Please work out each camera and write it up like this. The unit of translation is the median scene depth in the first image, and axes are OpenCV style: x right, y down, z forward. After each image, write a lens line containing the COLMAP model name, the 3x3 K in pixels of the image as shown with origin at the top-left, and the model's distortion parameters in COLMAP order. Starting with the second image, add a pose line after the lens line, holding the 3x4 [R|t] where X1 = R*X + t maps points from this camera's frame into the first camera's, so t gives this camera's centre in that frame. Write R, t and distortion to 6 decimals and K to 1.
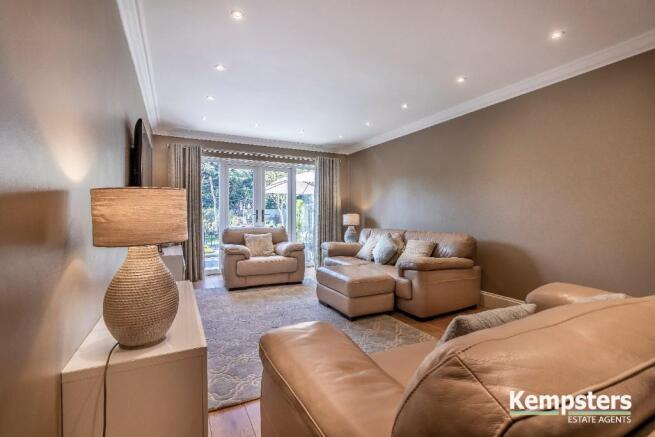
lens RADIAL K [[301.3, 0, 325.5], [0, 301.3, 215.8], [0, 0, 1]] dist [0.001059, 0.000847]
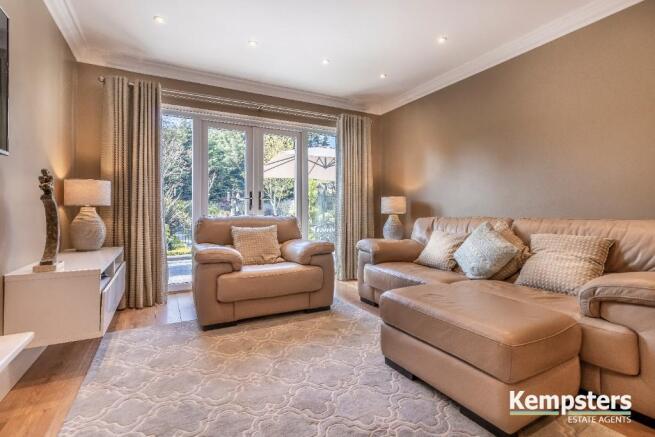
lens RADIAL K [[301.3, 0, 329.2], [0, 301.3, 205.2], [0, 0, 1]] dist [0.001059, 0.000847]
pose [[0.998804, -0.002310, 0.048837, -0.105726], [0.003405, 0.999744, -0.022358, 0.031677], [-0.048773, 0.022498, 0.998556, 0.393149]]
